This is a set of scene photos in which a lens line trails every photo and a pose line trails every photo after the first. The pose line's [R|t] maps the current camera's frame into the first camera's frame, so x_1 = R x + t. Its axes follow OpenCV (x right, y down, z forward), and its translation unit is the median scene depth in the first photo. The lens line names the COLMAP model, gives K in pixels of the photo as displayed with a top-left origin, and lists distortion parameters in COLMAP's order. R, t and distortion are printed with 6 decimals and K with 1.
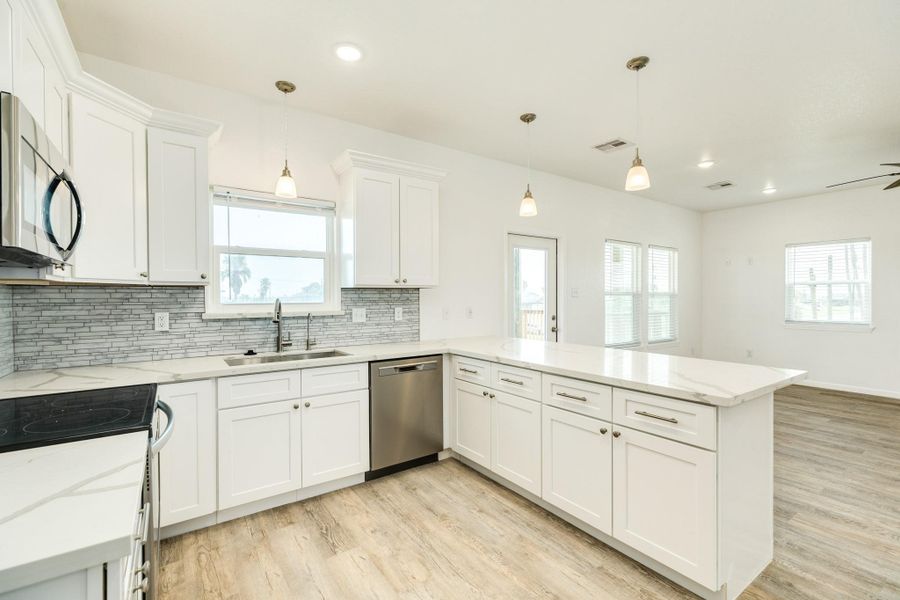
lens RADIAL K [[399.7, 0, 451.0], [0, 399.7, 301.9], [0, 0, 1]] dist [-0.000364, -0.000704]
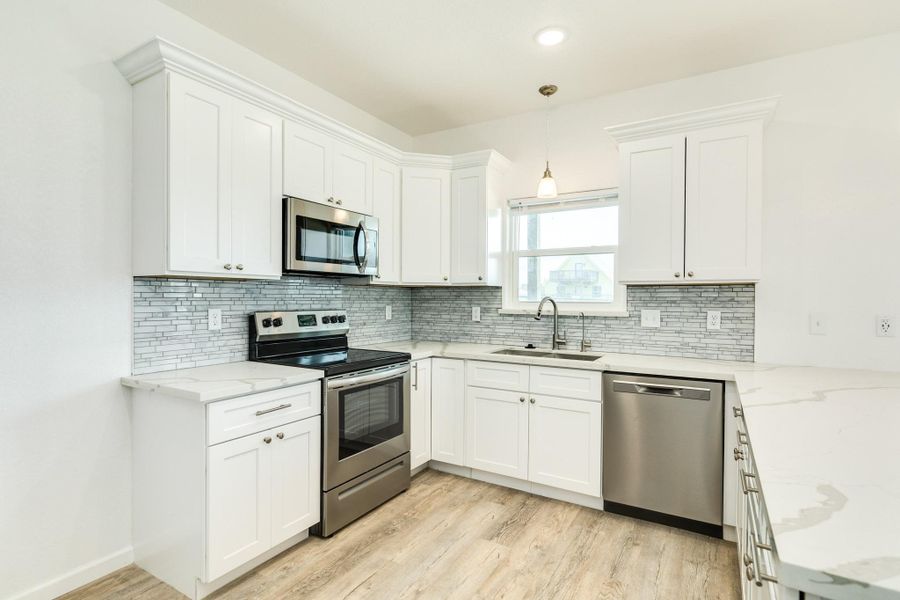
lens RADIAL K [[447.3, 0, 448.1], [0, 447.3, 302.2], [0, 0, 1]] dist [-0.002443, -0.000590]
pose [[0.403902, 0.017116, -0.914642, 0.544717], [-0.018852, 0.999768, 0.010384, -0.001988], [0.914608, 0.013049, 0.404131, 0.312302]]
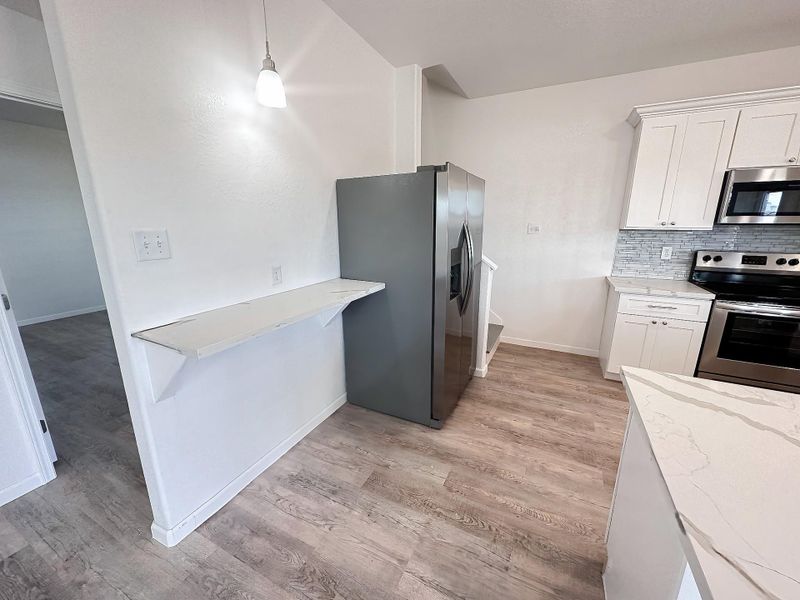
lens RADIAL K [[320.5, 0, 398.9], [0, 320.5, 299.8], [0, 0, 1]] dist [-0.000452, -0.000176]
pose [[-0.880247, 0.116314, -0.460040, 0.879753], [-0.001614, 0.968753, 0.248022, -0.067479], [0.474514, 0.219063, -0.852554, 0.798280]]
